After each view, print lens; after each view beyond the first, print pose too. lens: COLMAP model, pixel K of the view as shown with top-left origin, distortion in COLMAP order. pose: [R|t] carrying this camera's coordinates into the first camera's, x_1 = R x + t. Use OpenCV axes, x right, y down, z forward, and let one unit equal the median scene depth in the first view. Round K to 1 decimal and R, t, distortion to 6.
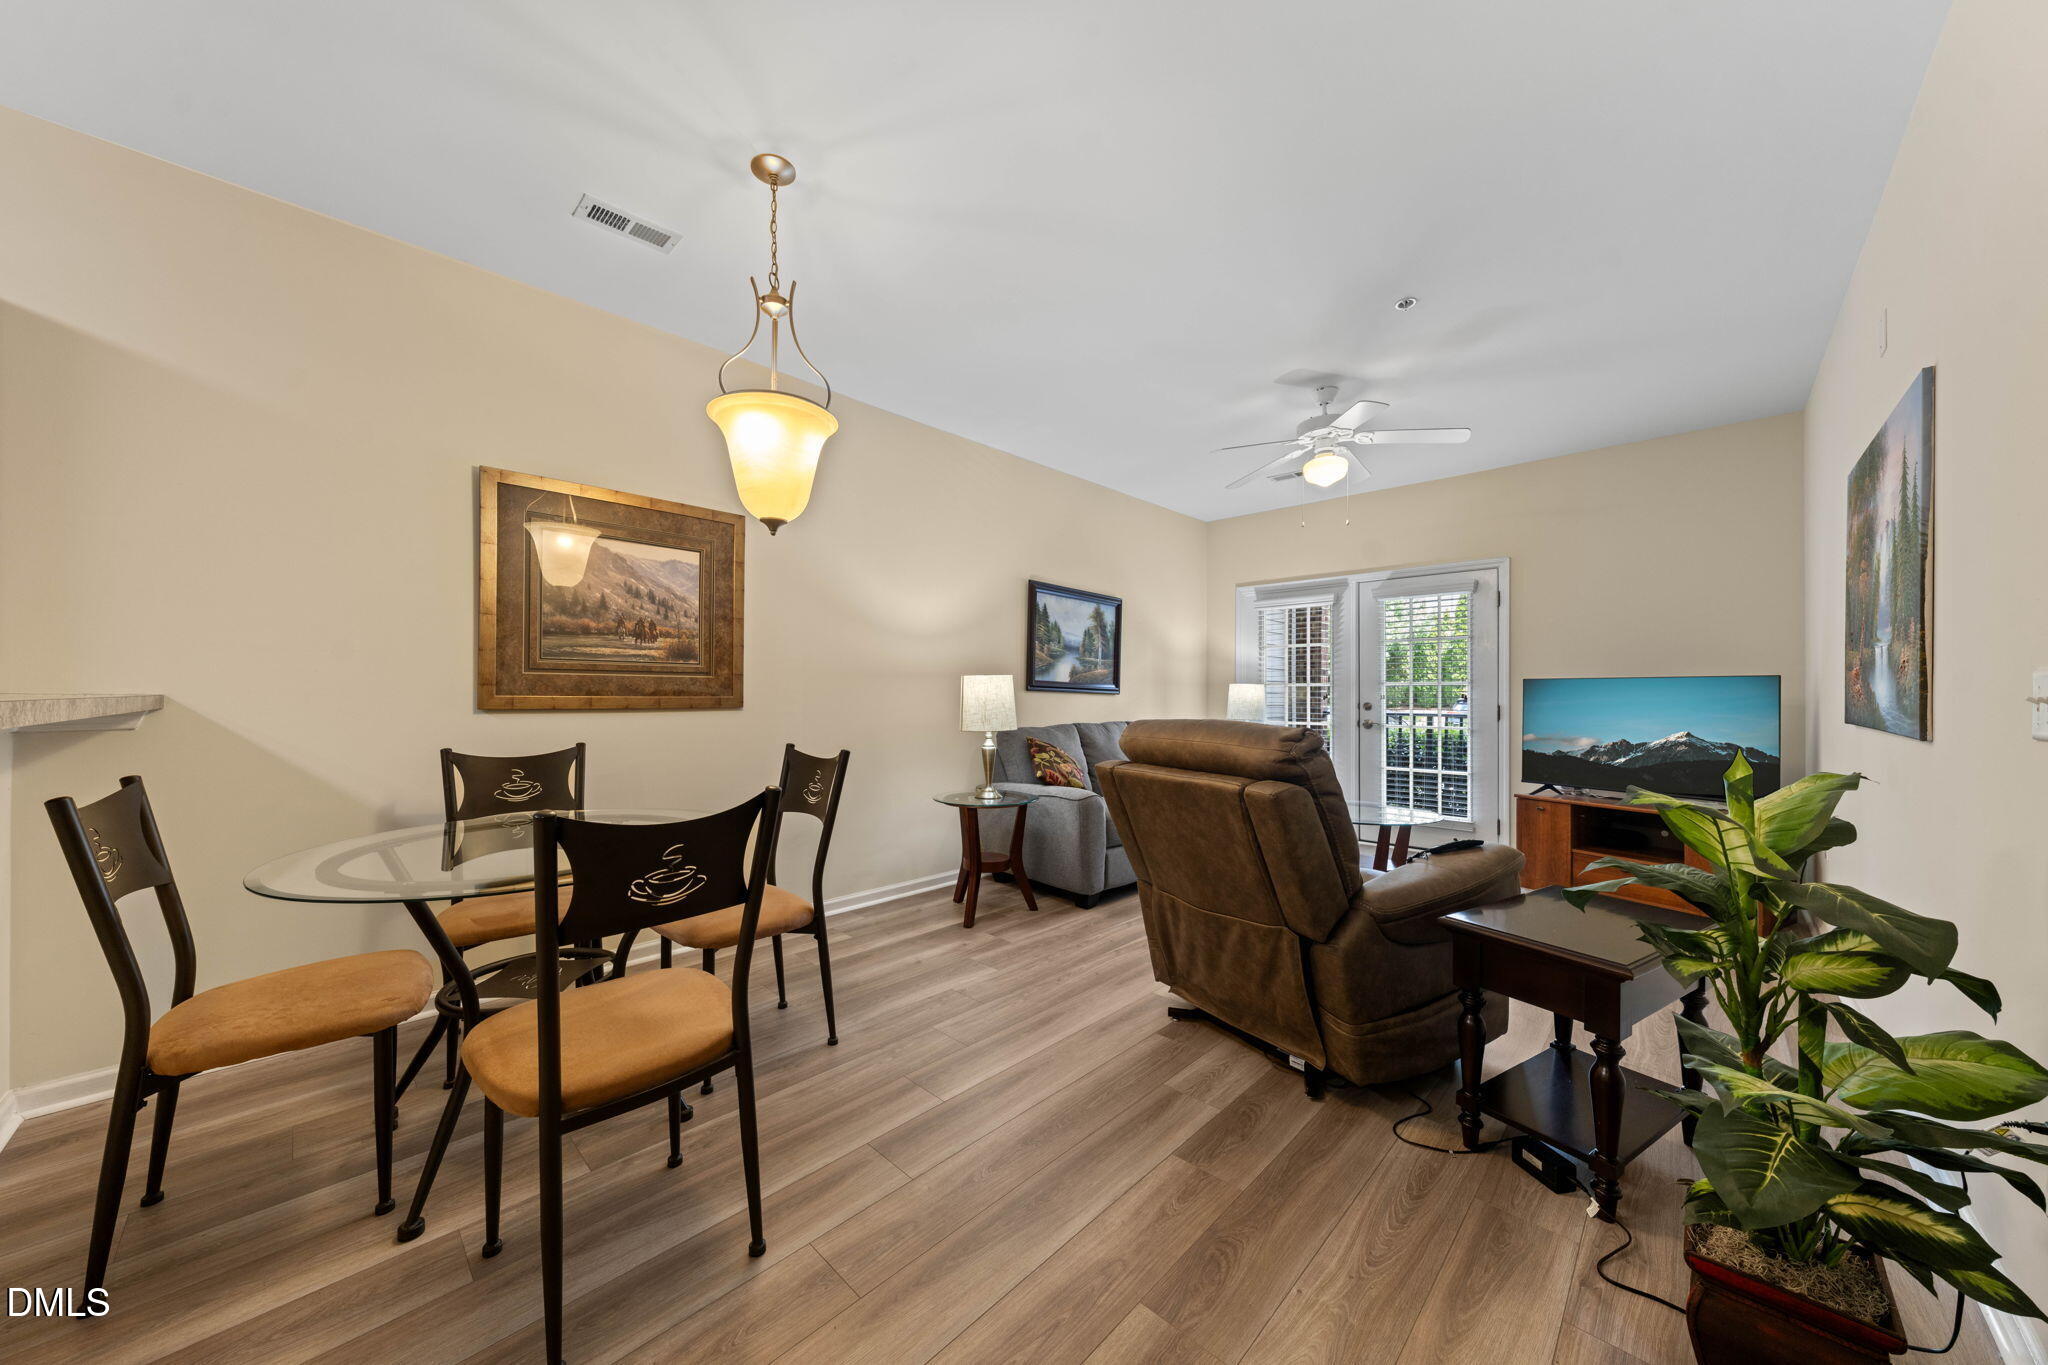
lens RADIAL K [[698.9, 0, 1017.2], [0, 698.9, 690.7], [0, 0, 1]] dist [-0.000520, 0.000043]
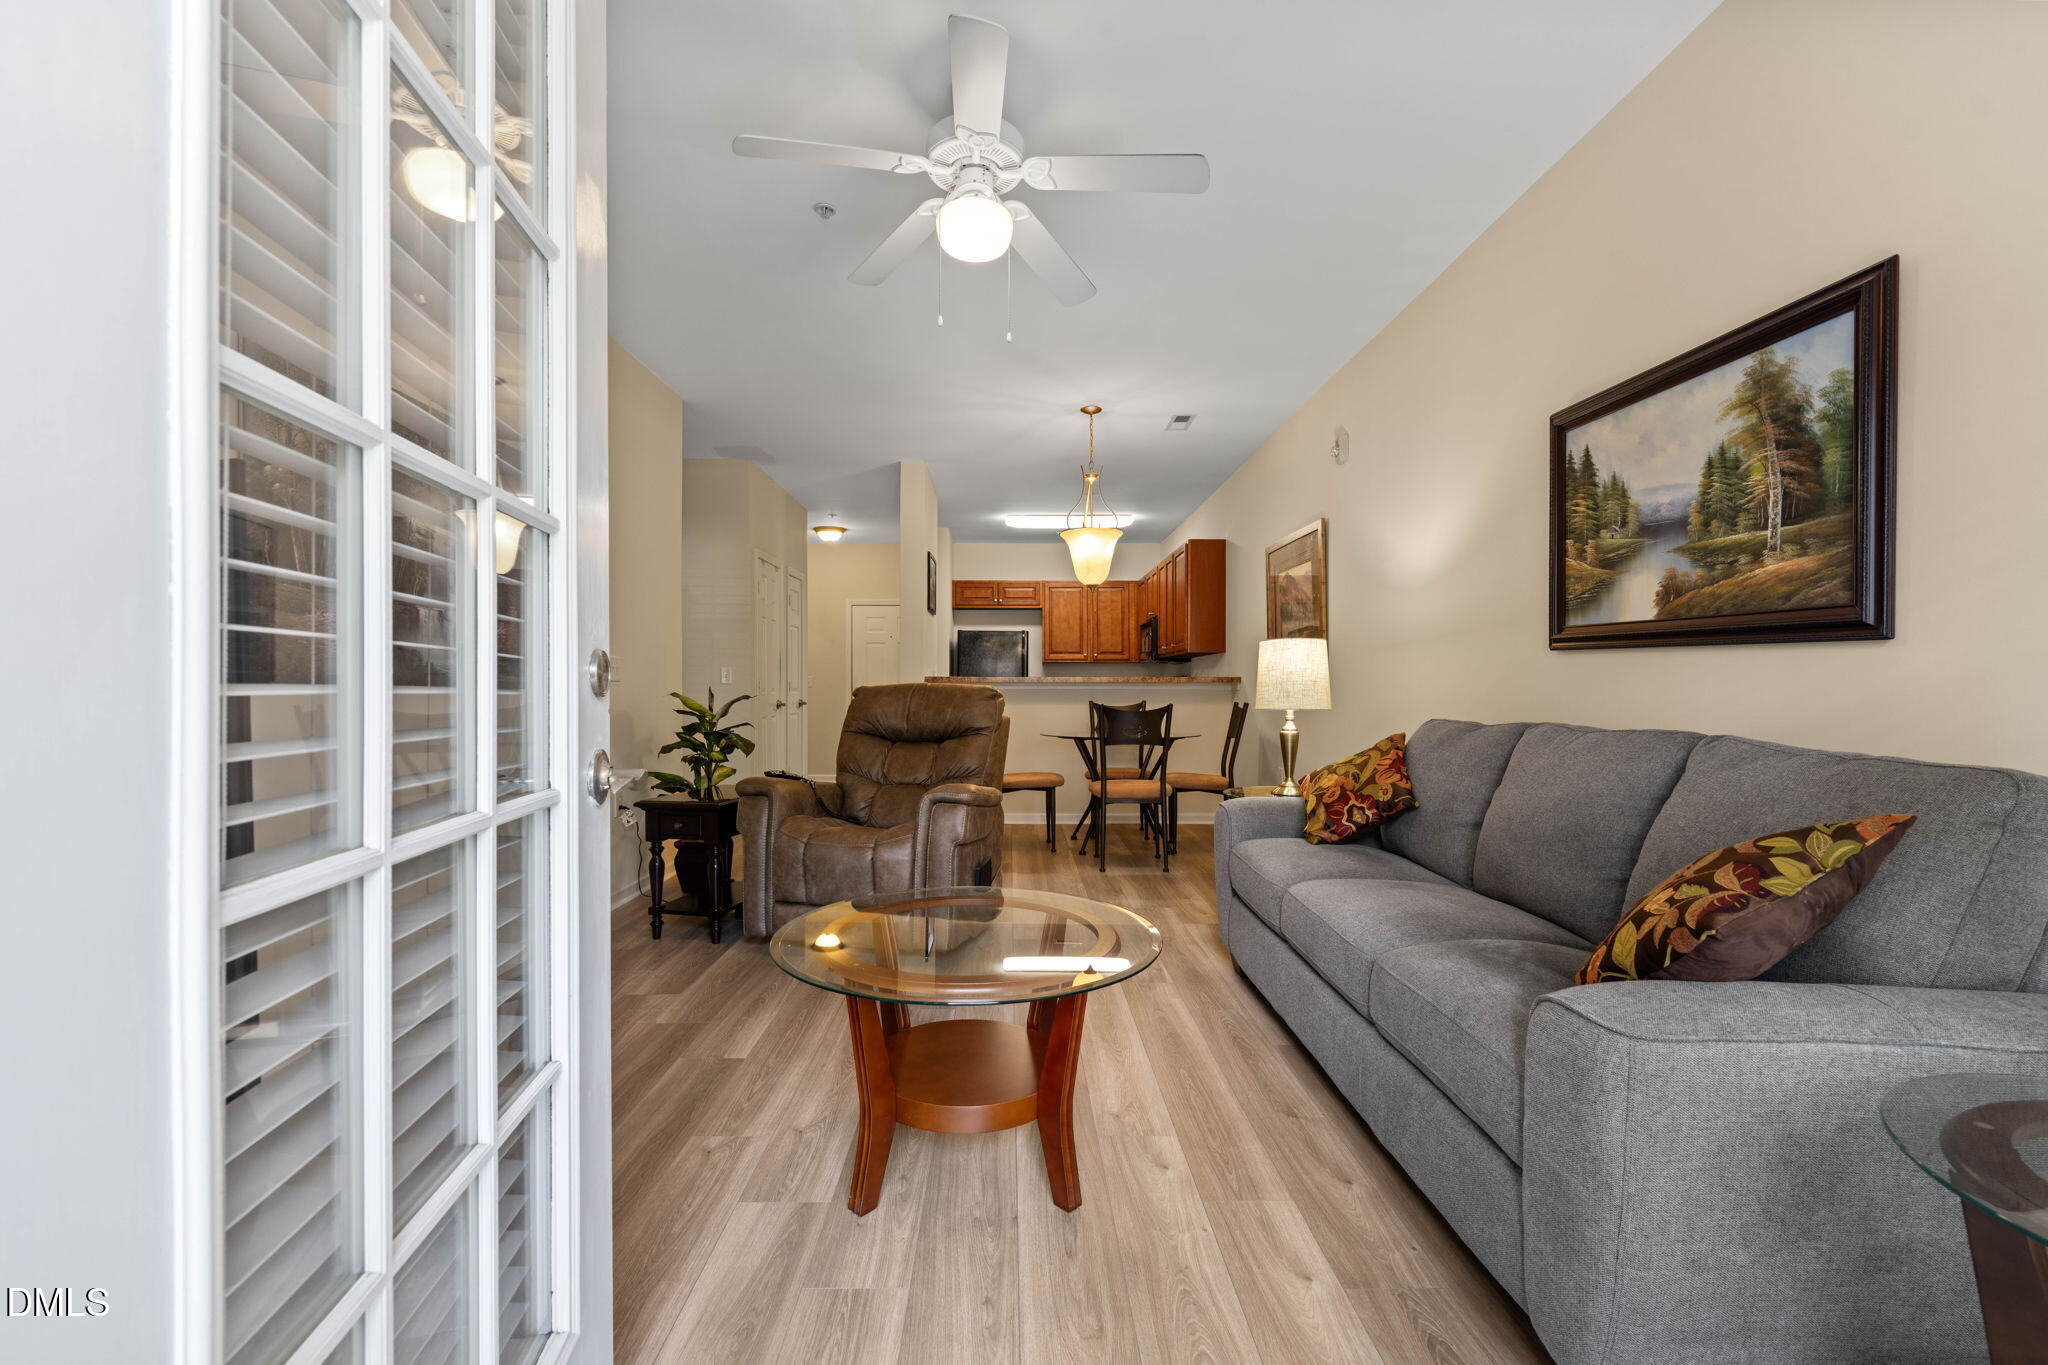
lens RADIAL K [[853.5, 0, 1022.0], [0, 853.5, 696.1], [0, 0, 1]] dist [0.000163, 0.000126]
pose [[-0.696694, 0.003069, -0.717362, 1.034130], [-0.000026, 0.999991, 0.004303, 0.043563], [0.717369, 0.003017, -0.696687, 1.738052]]
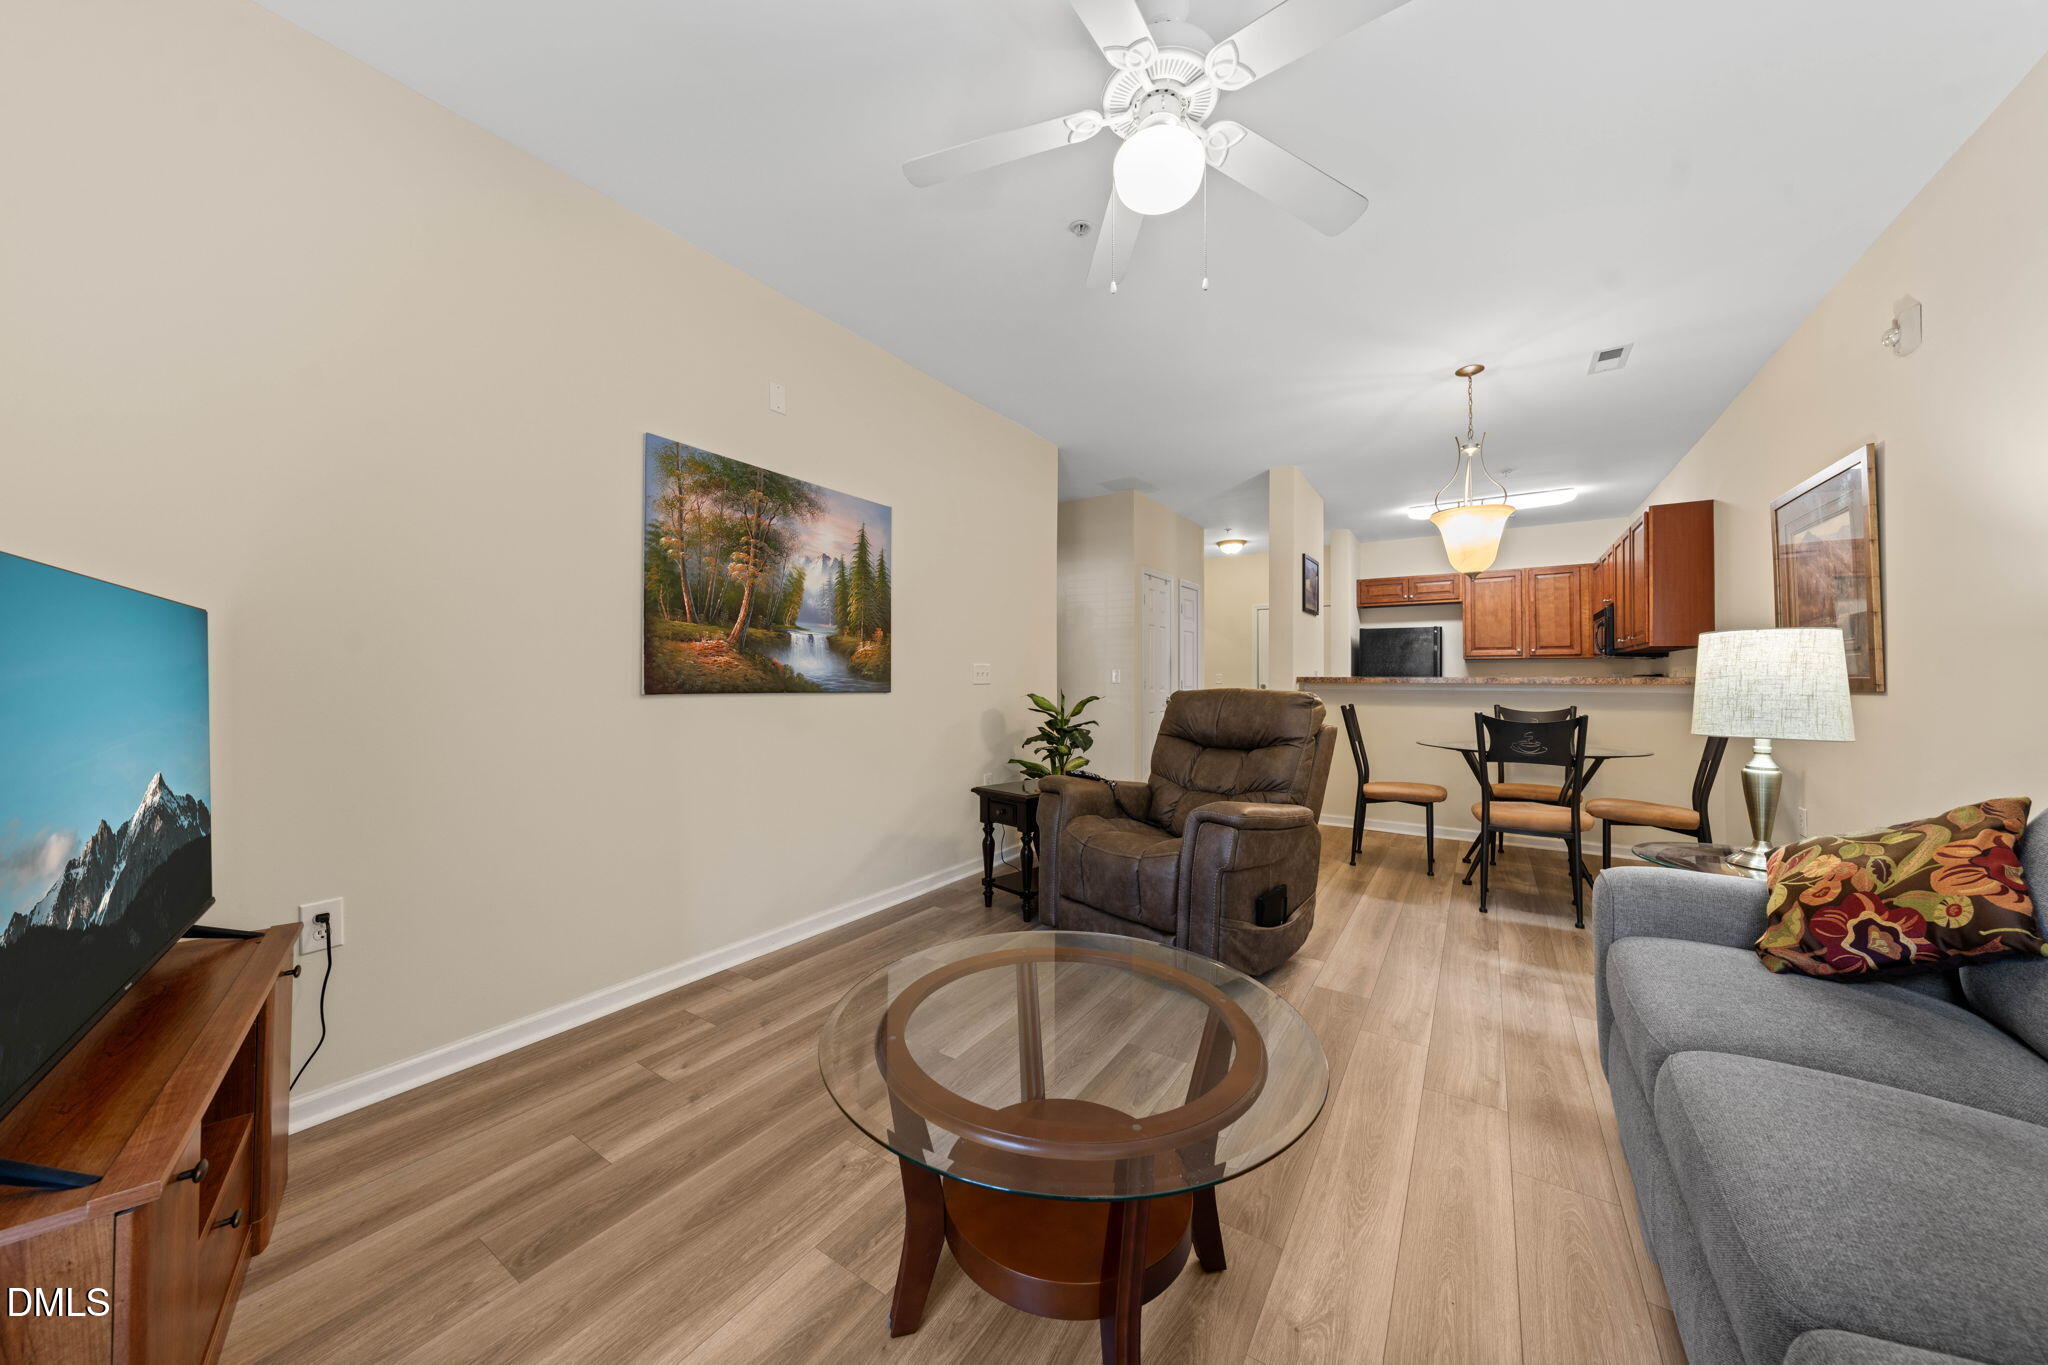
lens RADIAL K [[698.7, 0, 1016.5], [0, 698.7, 673.3], [0, 0, 1]] dist [0.000444, 0.000319]
pose [[-0.980689, -0.008670, -0.195382, 0.725218], [-0.006339, 0.999901, -0.012557, 0.021982], [0.195471, -0.011076, -0.980647, 1.674338]]
